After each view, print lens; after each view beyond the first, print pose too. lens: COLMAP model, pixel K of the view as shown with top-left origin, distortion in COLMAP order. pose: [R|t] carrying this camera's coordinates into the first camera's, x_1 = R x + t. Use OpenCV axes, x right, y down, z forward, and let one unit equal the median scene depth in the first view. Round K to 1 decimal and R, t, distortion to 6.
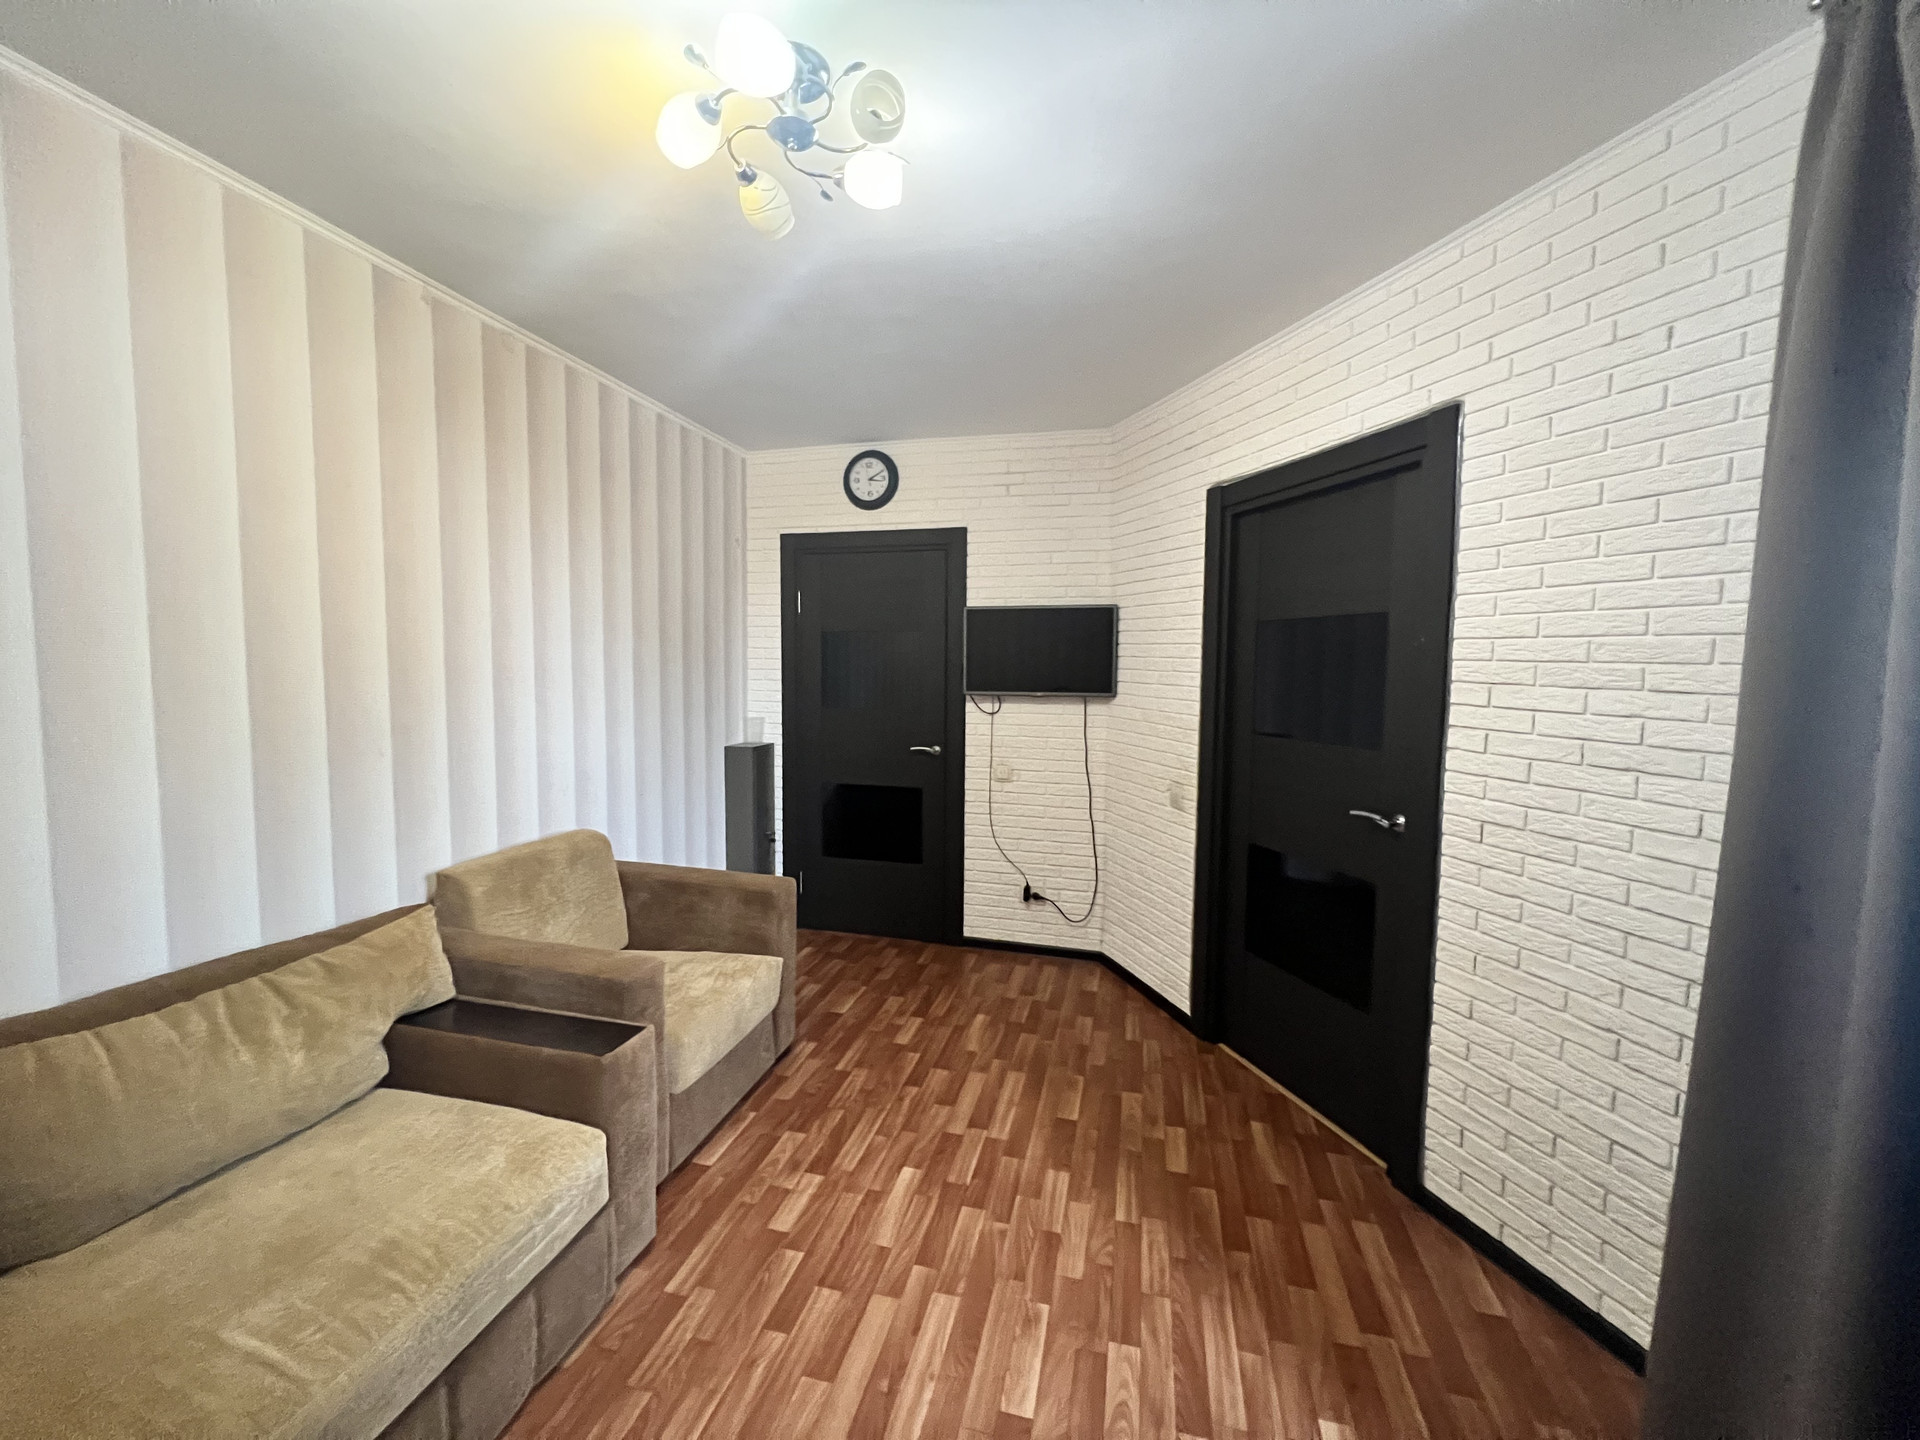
lens RADIAL K [[772.8, 0, 960.0], [0, 772.8, 720.0], [0, 0, 1]] dist [0.000149, 0.000256]
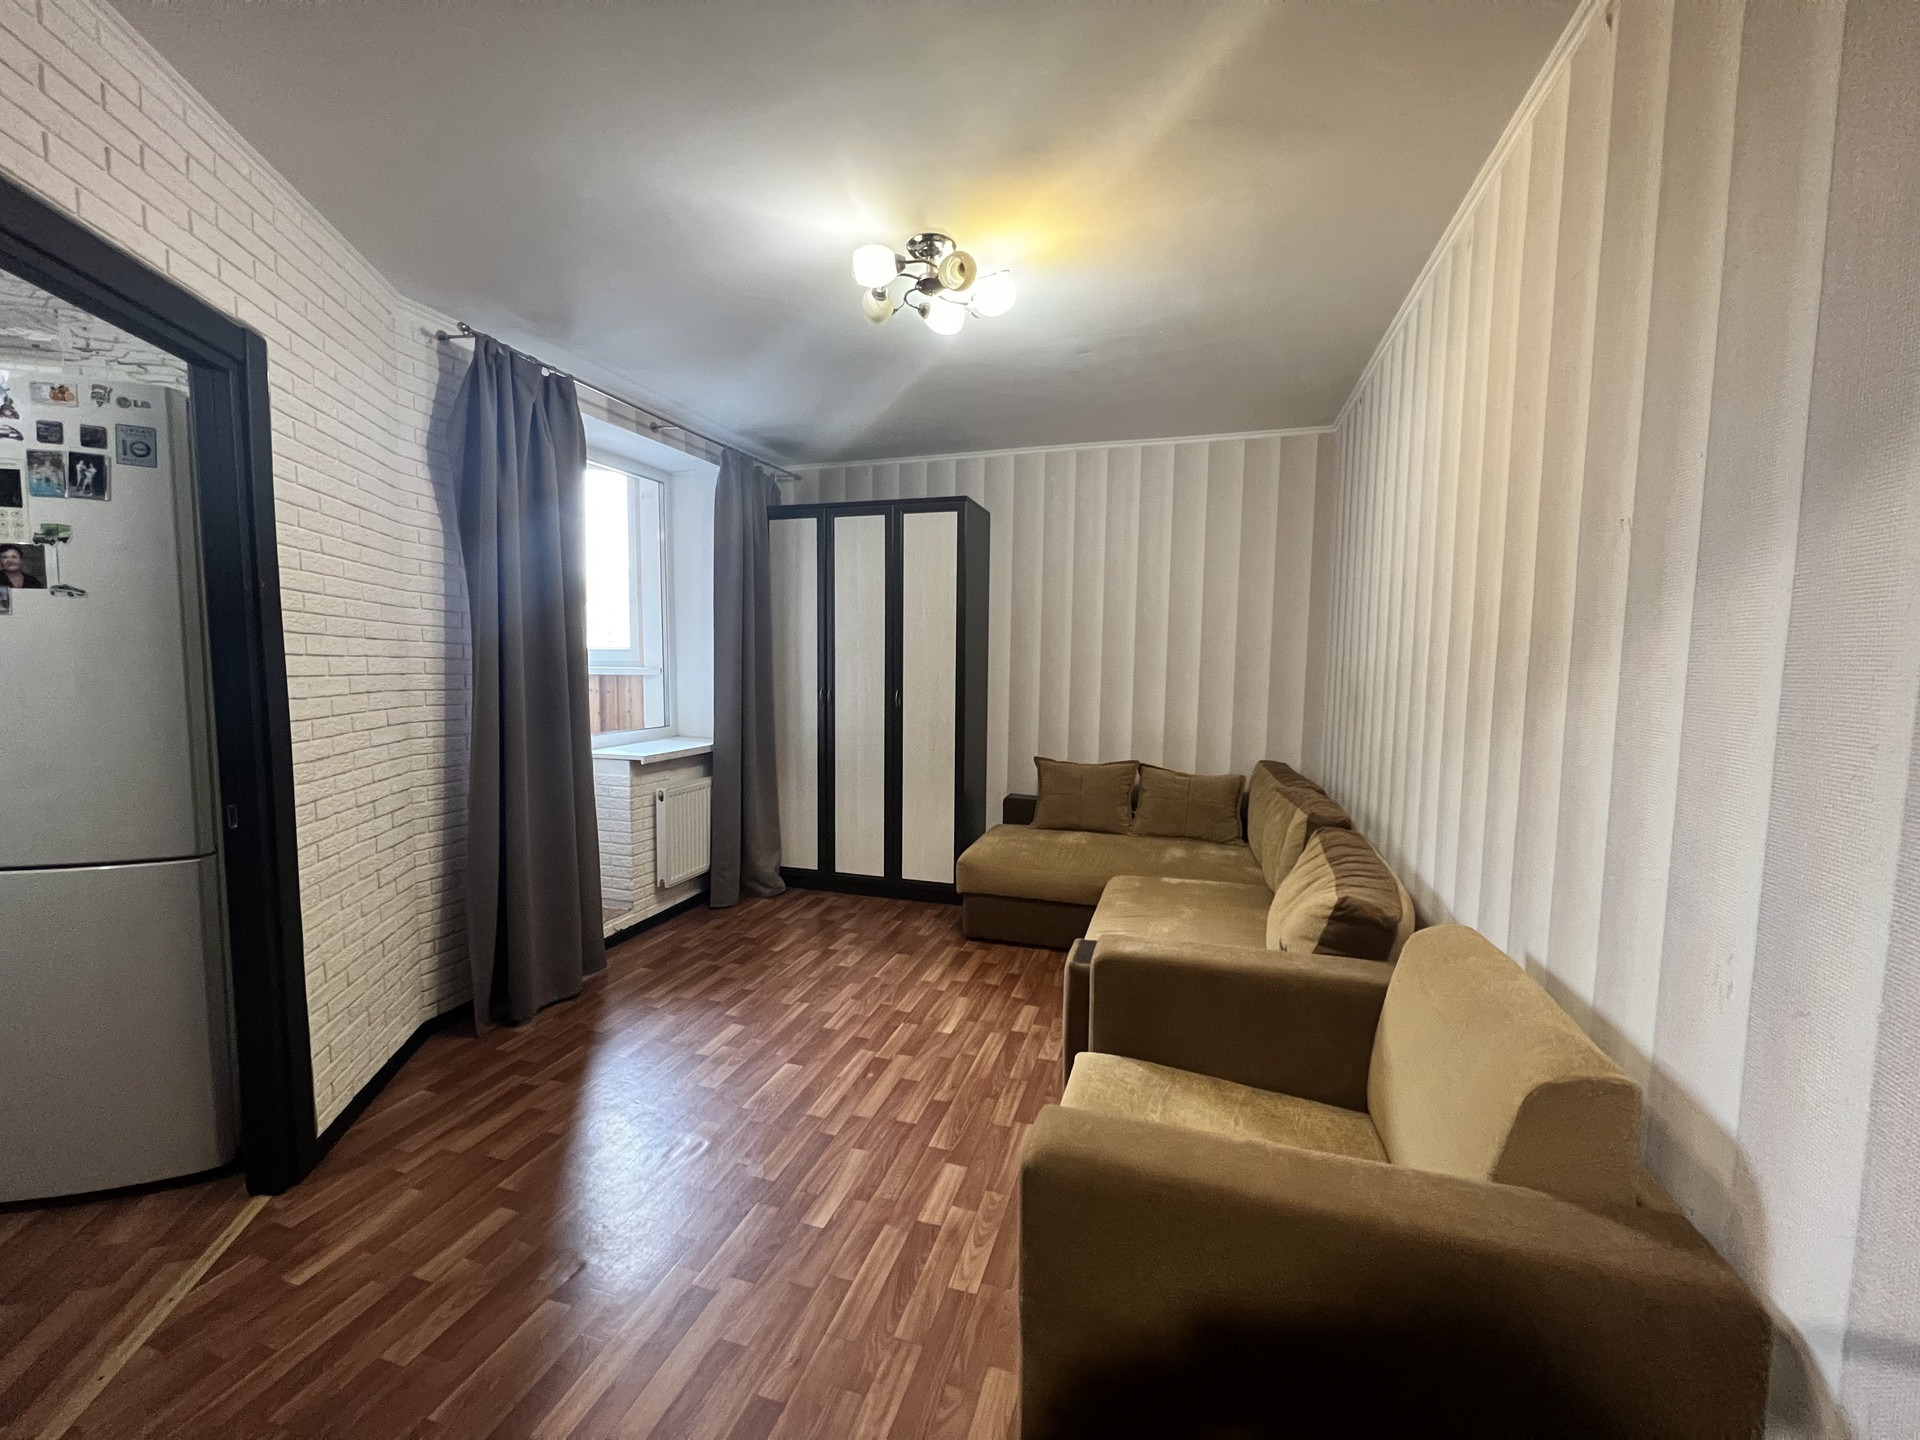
lens RADIAL K [[772.8, 0, 960.0], [0, 772.8, 720.0], [0, 0, 1]] dist [0.000149, 0.000256]
pose [[-0.997961, -0.027061, 0.057814, -0.274845], [-0.017726, 0.987555, 0.156273, -0.103922], [-0.061324, 0.154930, -0.986020, 1.876362]]
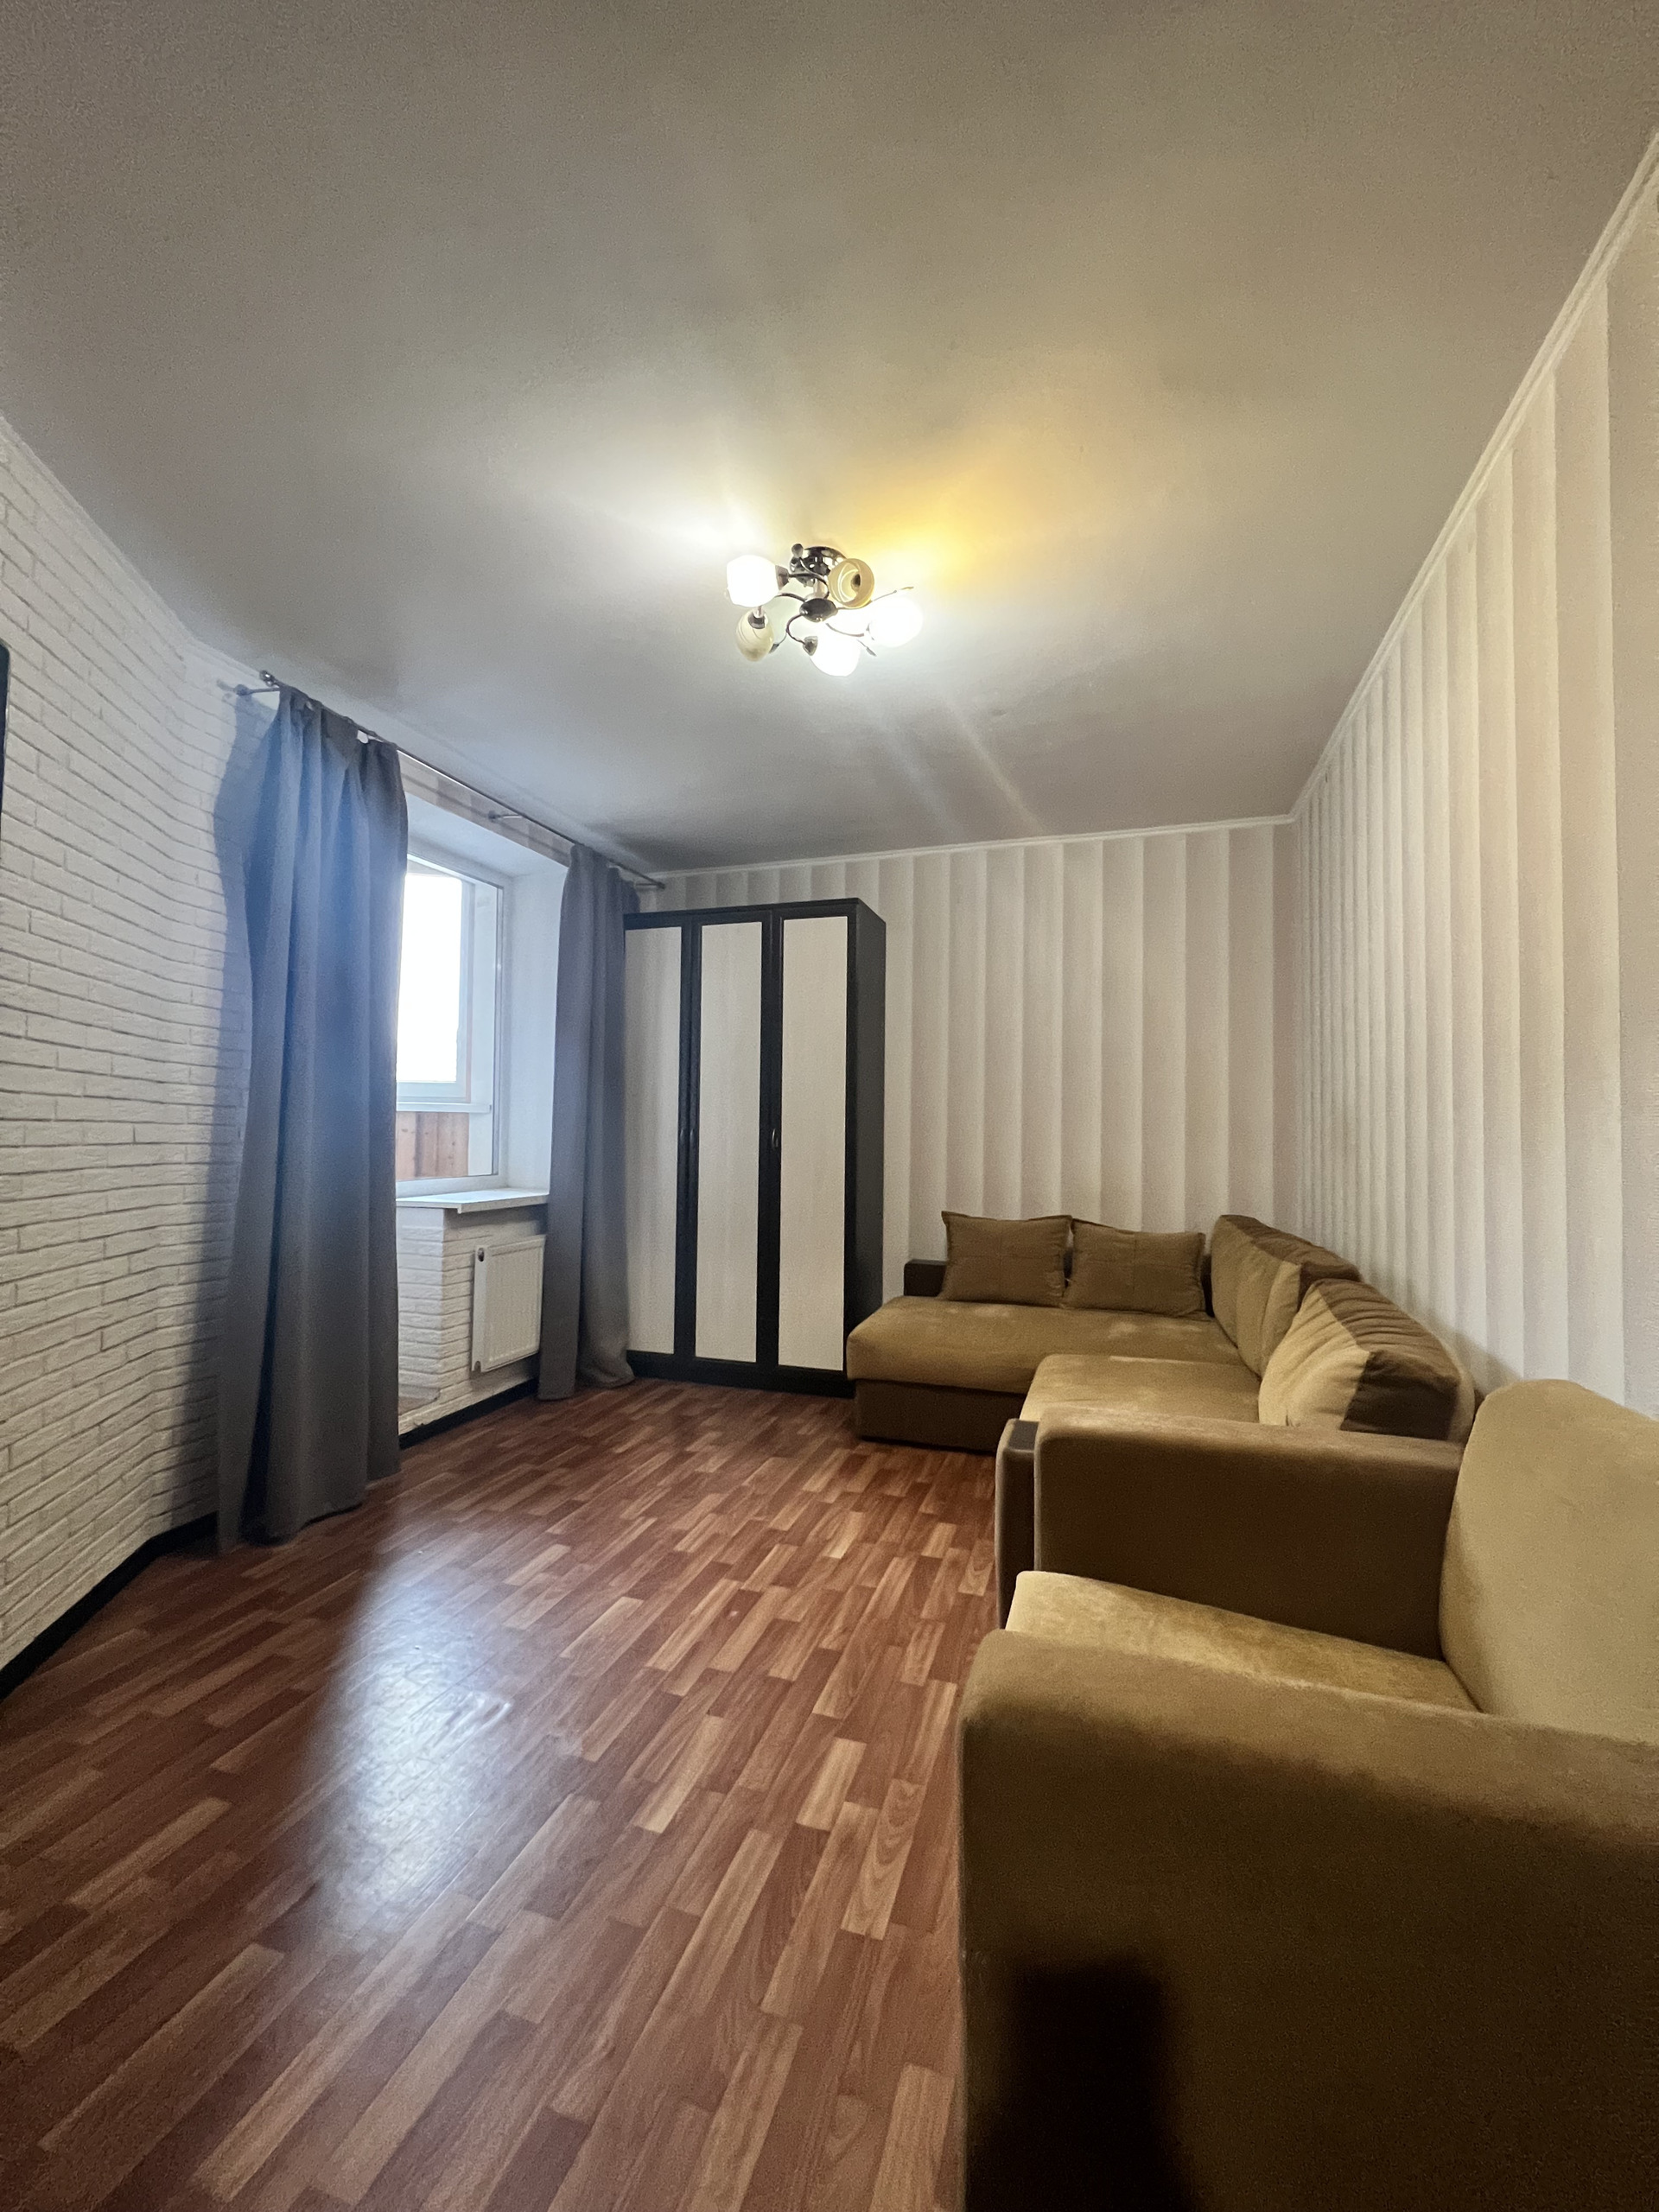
lens RADIAL K [[890.3, 0, 836.6], [0, 890.3, 1101.2], [0, 0, 1]] dist [0.000149, 0.000256]
pose [[-0.997186, -0.019968, 0.072258, -0.262274], [-0.016834, 0.998901, 0.043736, -0.005377], [-0.073052, 0.042396, -0.996427, 1.776972]]
